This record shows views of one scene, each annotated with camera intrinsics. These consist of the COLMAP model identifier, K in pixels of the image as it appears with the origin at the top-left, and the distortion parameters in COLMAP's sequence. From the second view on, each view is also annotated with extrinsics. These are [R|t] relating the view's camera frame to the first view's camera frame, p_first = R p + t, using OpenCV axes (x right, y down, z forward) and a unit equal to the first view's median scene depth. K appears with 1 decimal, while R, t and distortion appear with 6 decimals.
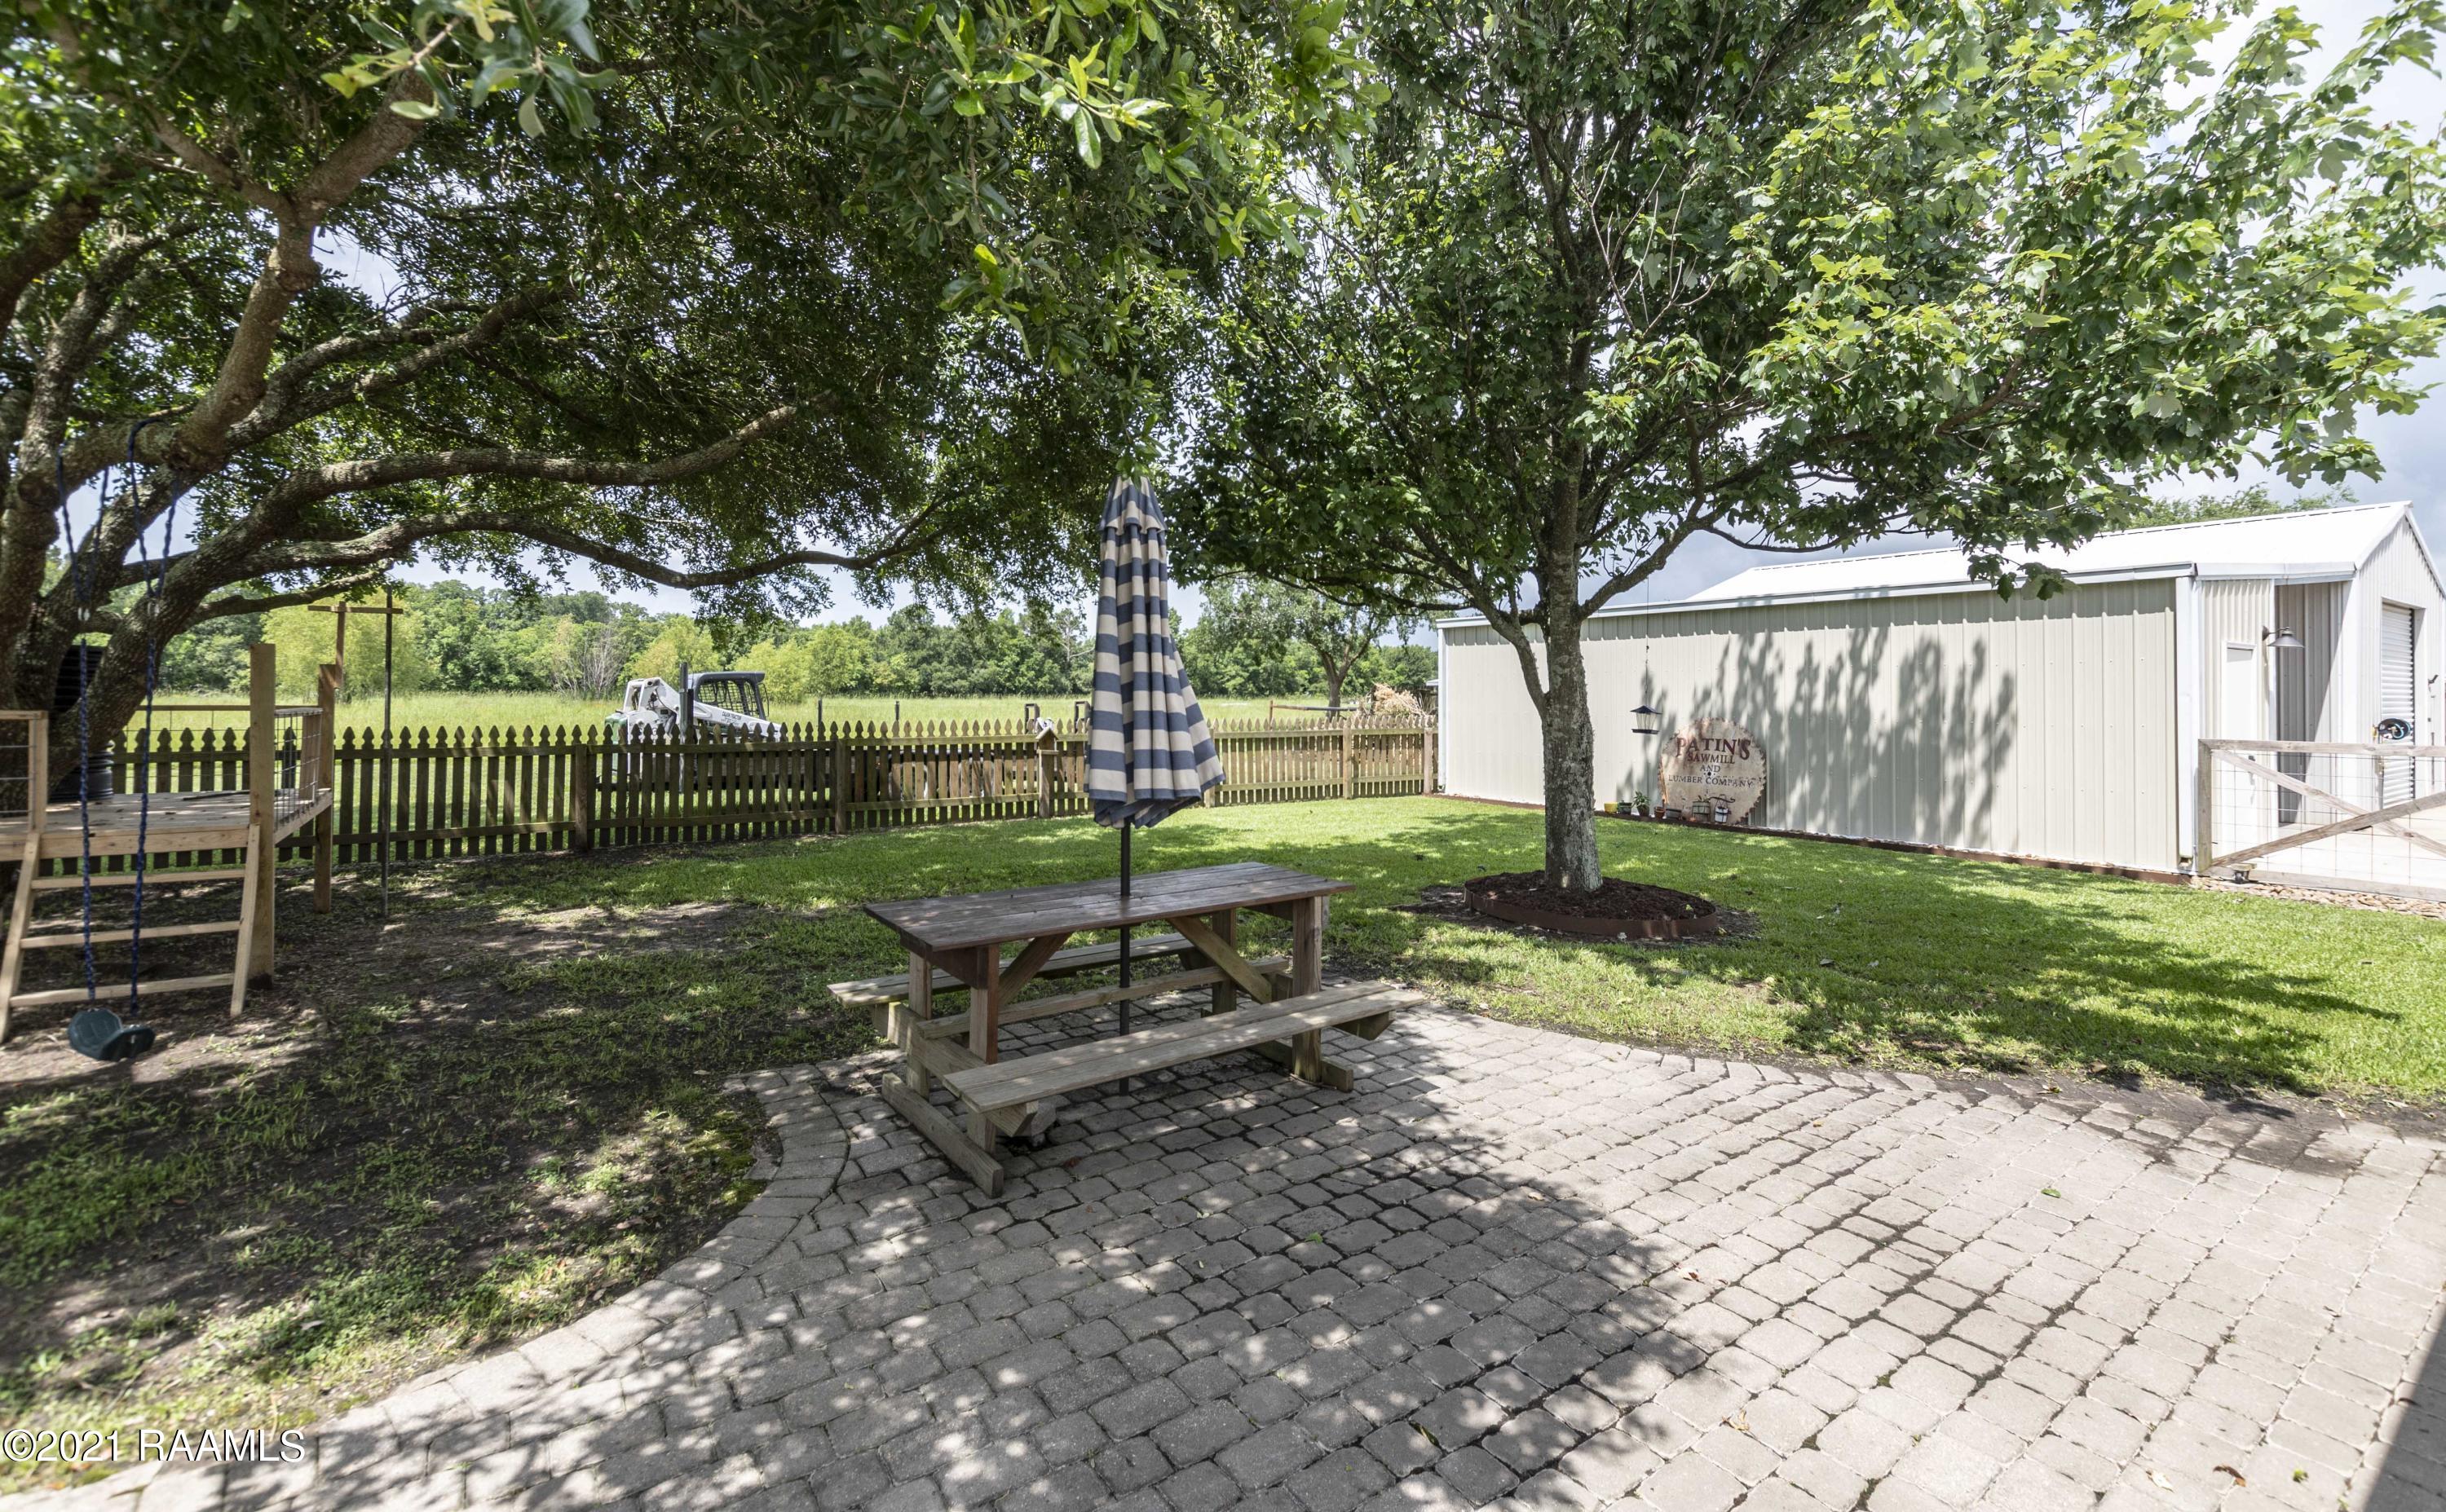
lens RADIAL K [[1069.8, 0, 1230.8], [0, 1069.8, 691.8], [0, 0, 1]] dist [0.001525, -0.000686]
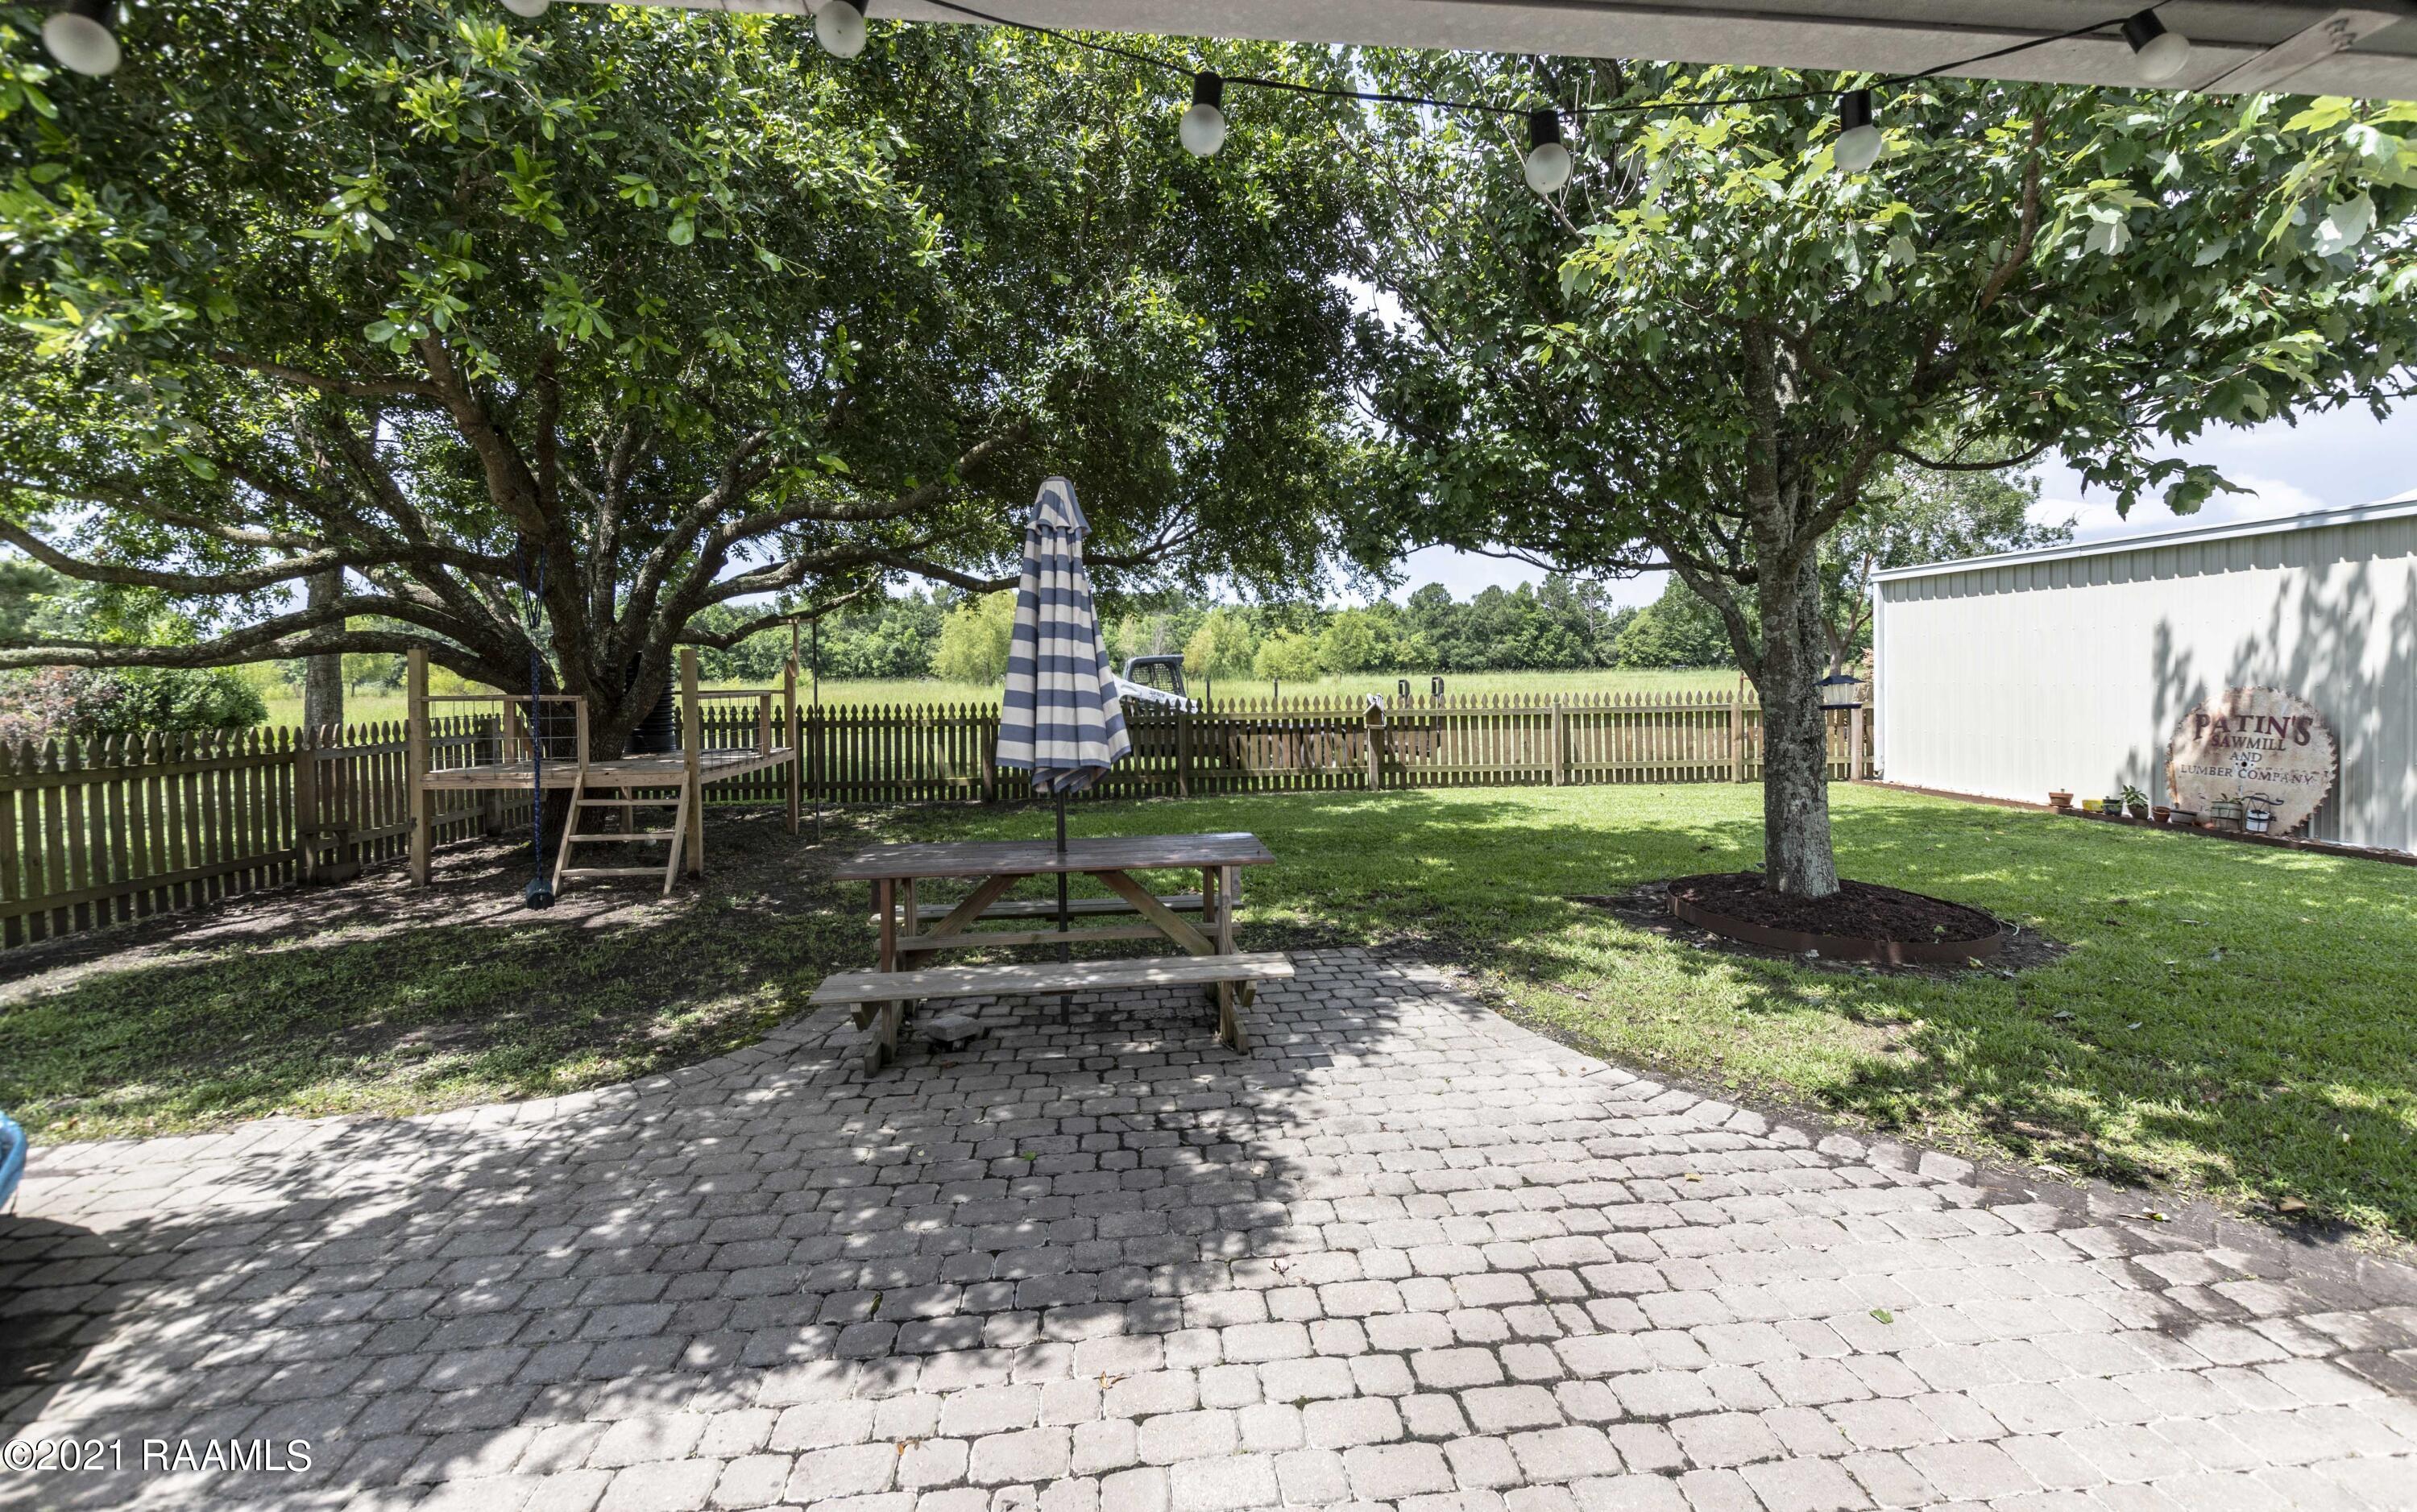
lens RADIAL K [[1054.3, 0, 1203.7], [0, 1054.3, 702.6], [0, 0, 1]] dist [0.001794, 0.000442]
pose [[0.868617, -0.003619, -0.495471, 0.624555], [0.020145, 0.999404, 0.028016, 0.003498], [0.495074, -0.034316, 0.868173, 0.111534]]
